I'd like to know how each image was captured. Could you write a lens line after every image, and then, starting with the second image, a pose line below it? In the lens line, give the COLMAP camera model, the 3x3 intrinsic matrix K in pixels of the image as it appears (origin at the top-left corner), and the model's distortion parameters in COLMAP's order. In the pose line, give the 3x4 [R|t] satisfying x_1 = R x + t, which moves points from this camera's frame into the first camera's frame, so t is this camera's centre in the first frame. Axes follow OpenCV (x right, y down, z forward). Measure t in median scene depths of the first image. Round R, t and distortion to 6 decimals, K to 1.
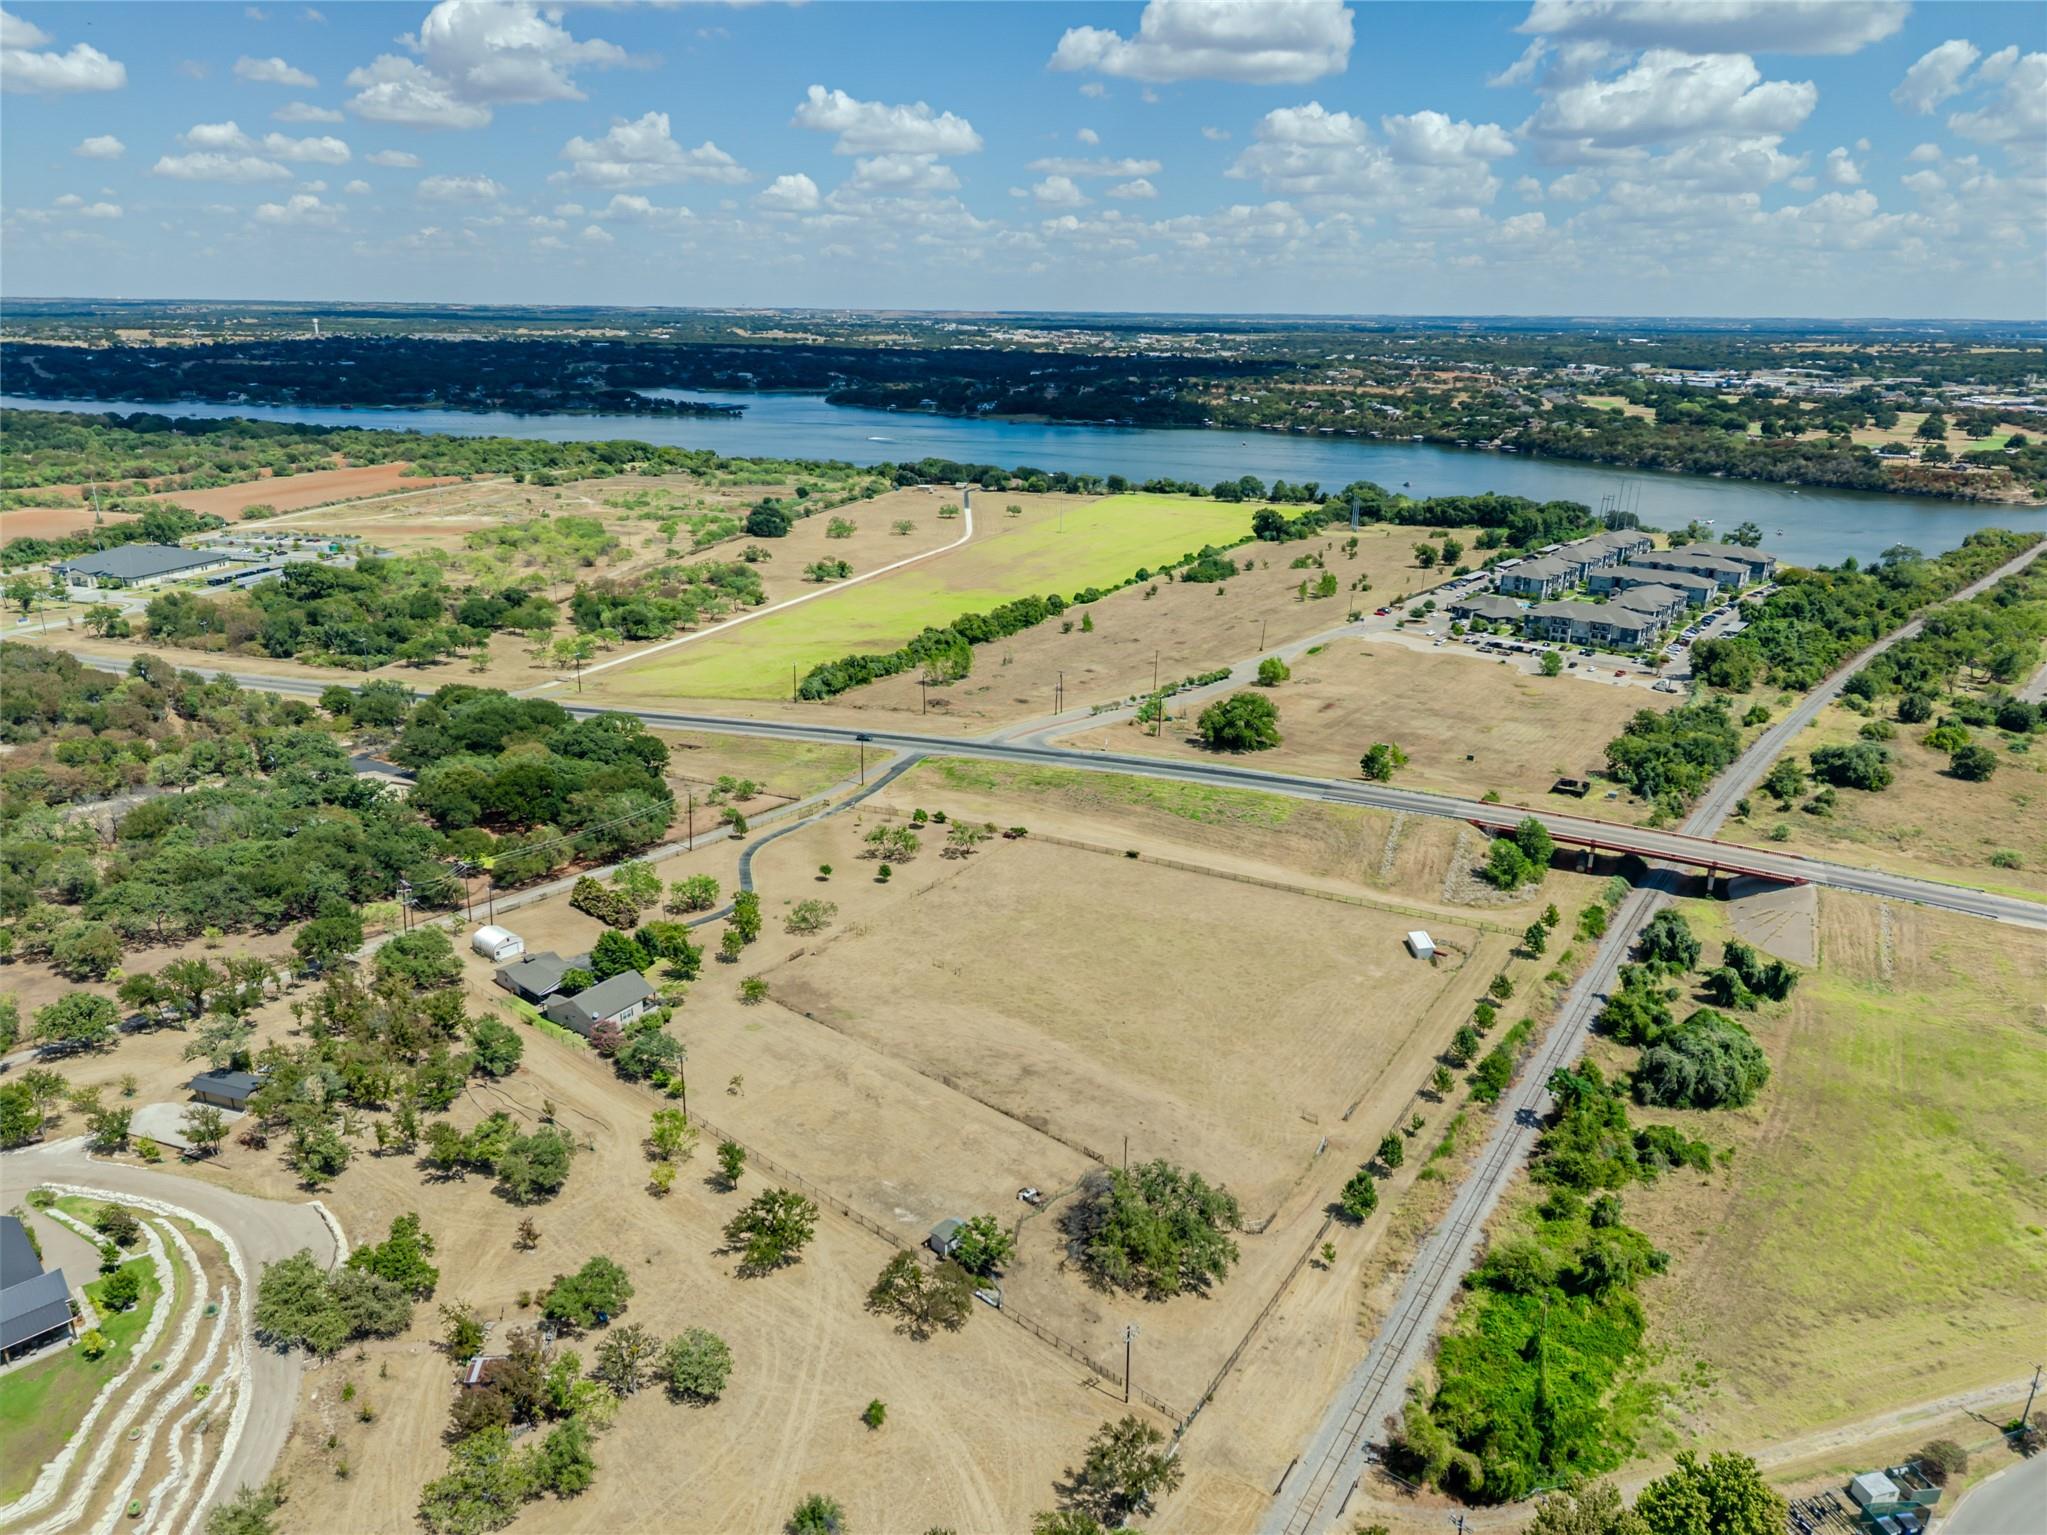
lens RADIAL K [[1372.4, 0, 1023.5], [0, 1372.4, 767.5], [0, 0, 1]] dist [-0.003922, -0.001699]
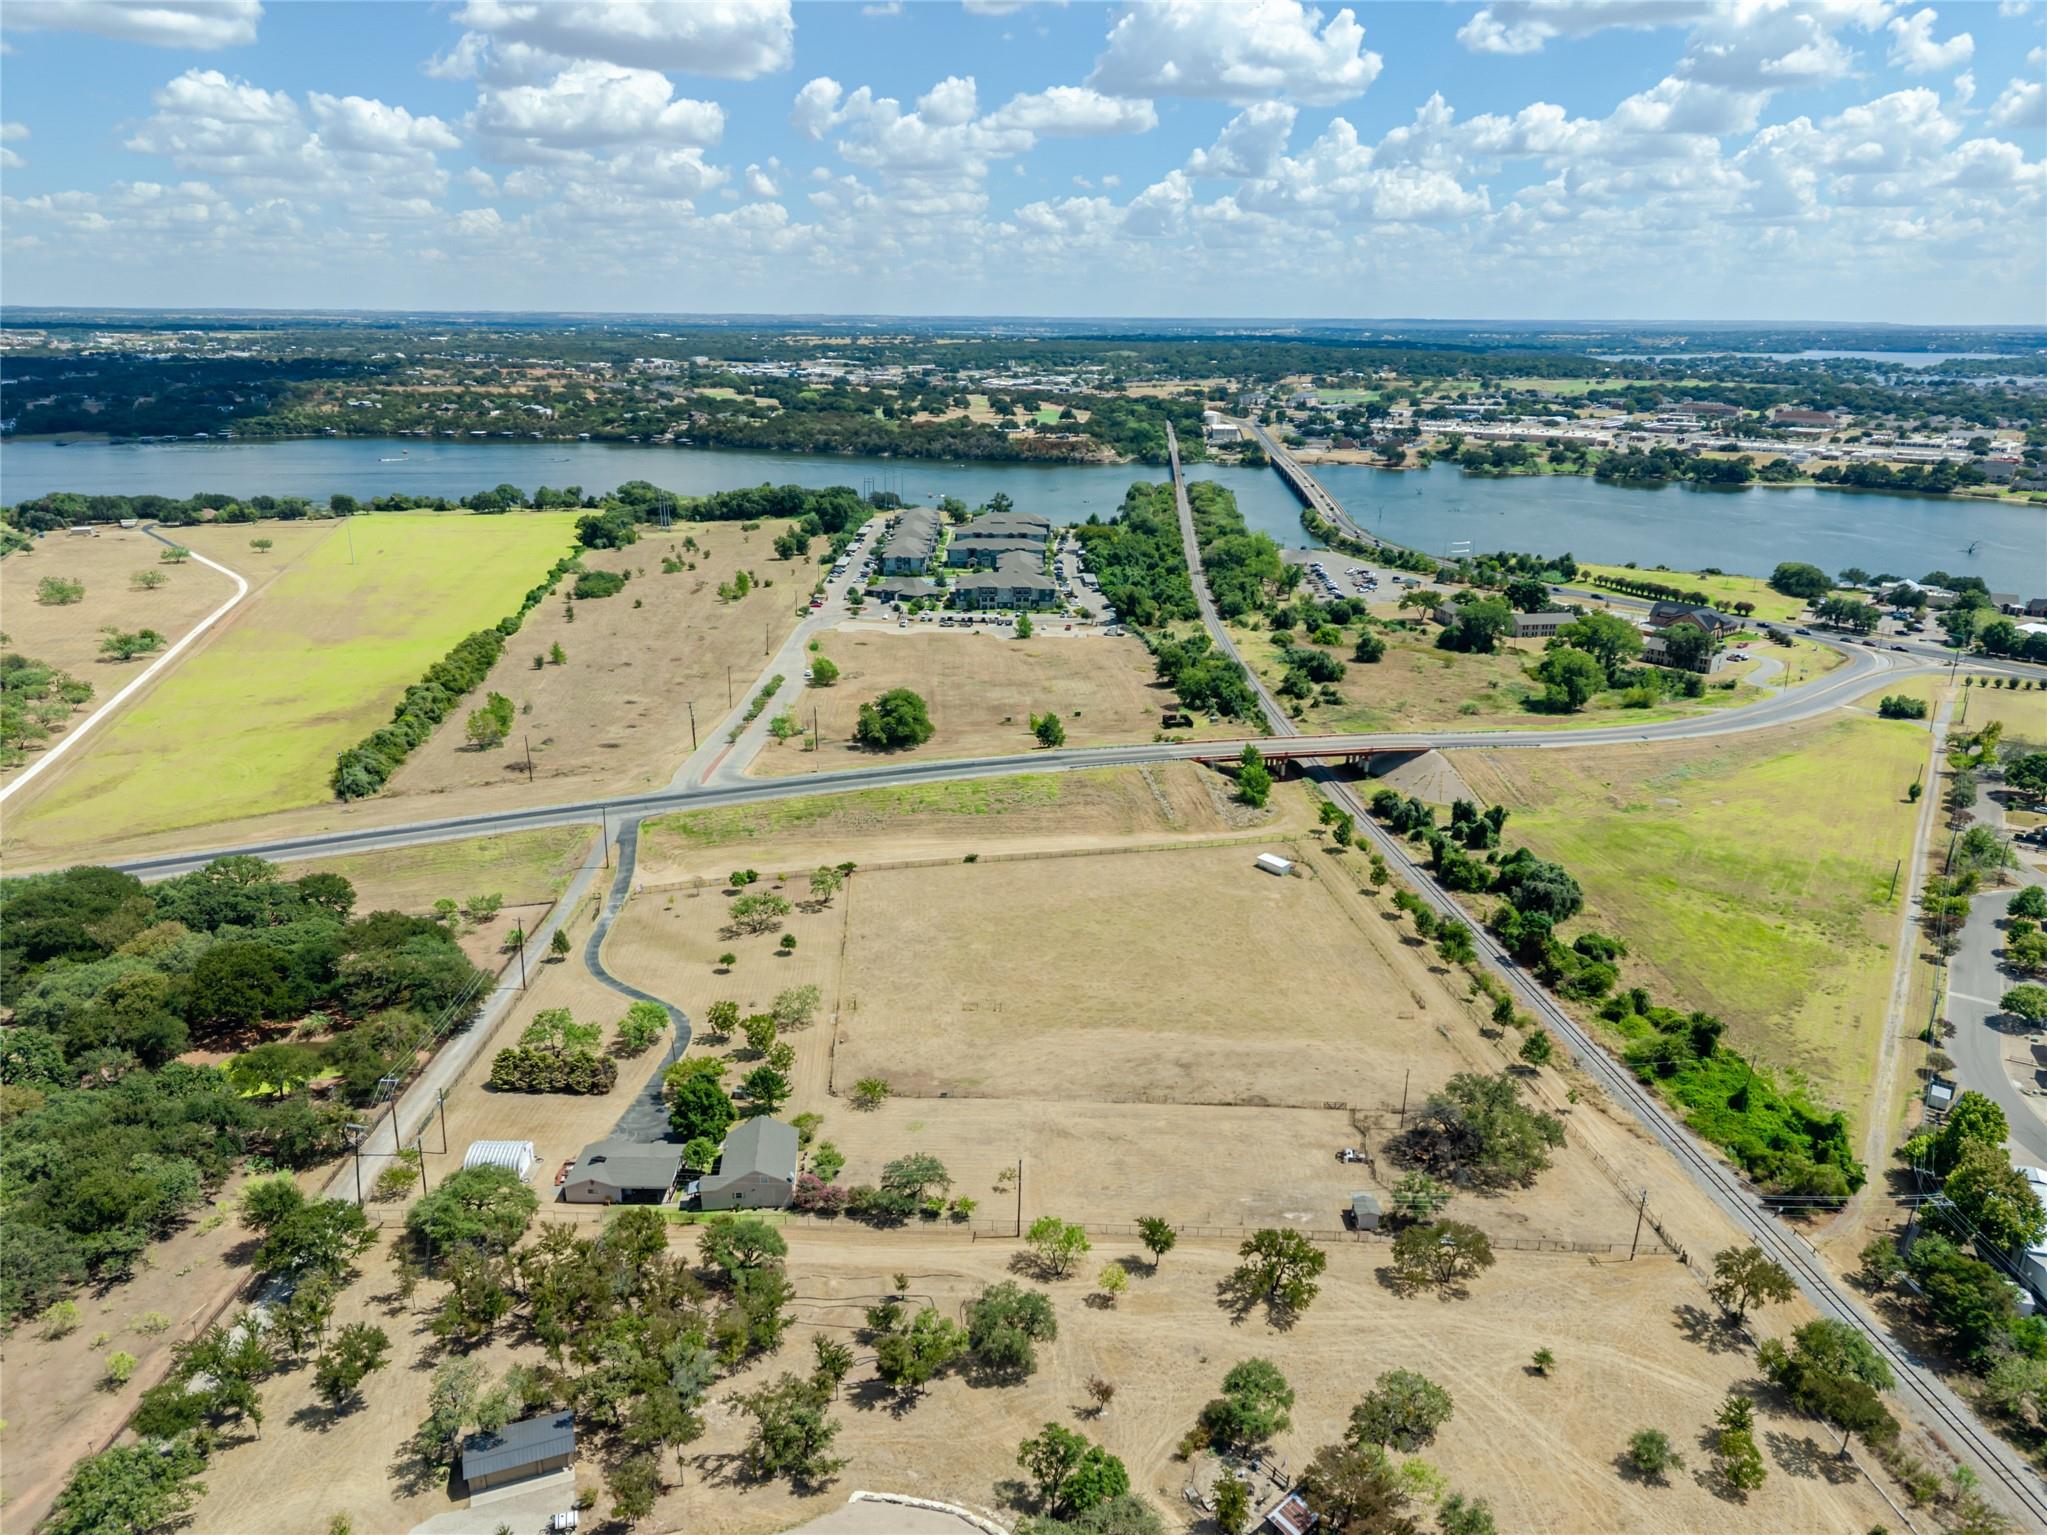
lens RADIAL K [[1357.5, 0, 1023.5], [0, 1357.5, 767.5], [0, 0, 1]] dist [0.003164, -0.019094]
pose [[0.758620, -0.200581, 0.619889, -0.134599], [0.196561, 0.977560, 0.075762, -0.018905], [-0.621176, 0.064371, 0.781023, 0.055148]]
